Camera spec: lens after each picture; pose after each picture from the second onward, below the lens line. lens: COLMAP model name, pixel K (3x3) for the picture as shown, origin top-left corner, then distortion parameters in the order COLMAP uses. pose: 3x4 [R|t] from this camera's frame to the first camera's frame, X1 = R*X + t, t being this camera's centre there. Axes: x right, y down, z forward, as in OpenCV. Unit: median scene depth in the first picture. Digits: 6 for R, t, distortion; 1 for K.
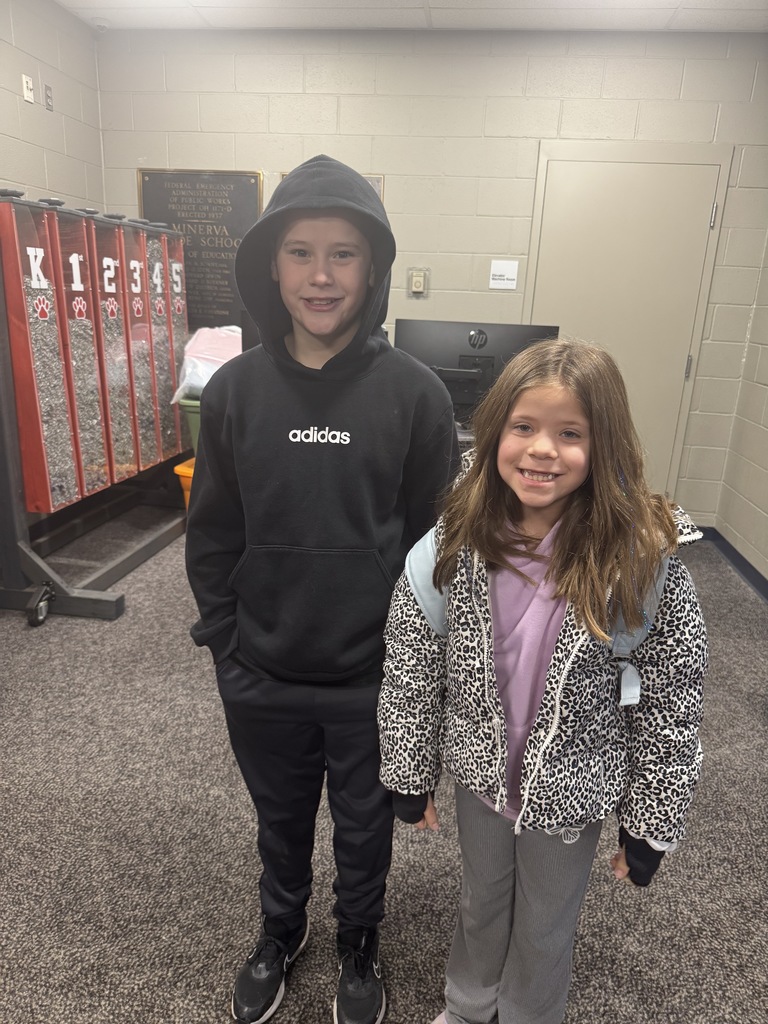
lens RADIAL K [[722.8, 0, 383.5], [0, 722.8, 515.3], [0, 0, 1]] dist [0.010052, -0.015429]
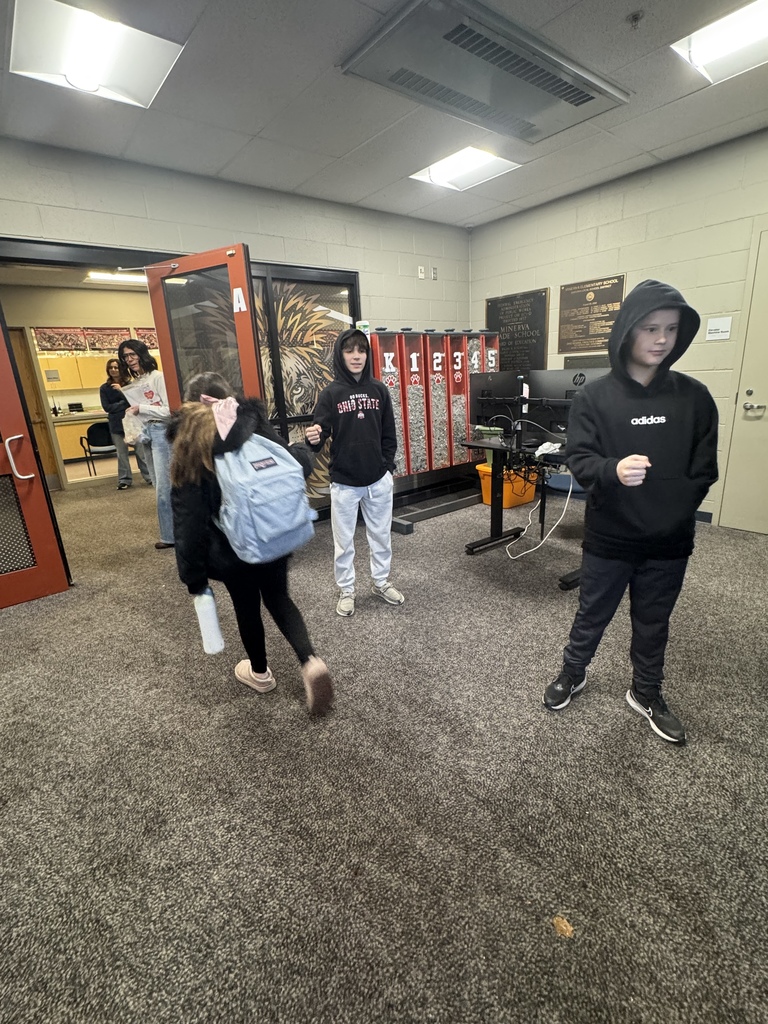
lens RADIAL K [[482.4, 0, 385.8], [0, 482.4, 511.4], [0, 0, 1]] dist [-0.000262, -0.000093]
pose [[0.730849, 0.106206, -0.674226, 0.425411], [-0.115460, 0.992821, 0.031235, 0.040335], [0.672703, 0.055018, 0.737864, -0.020122]]
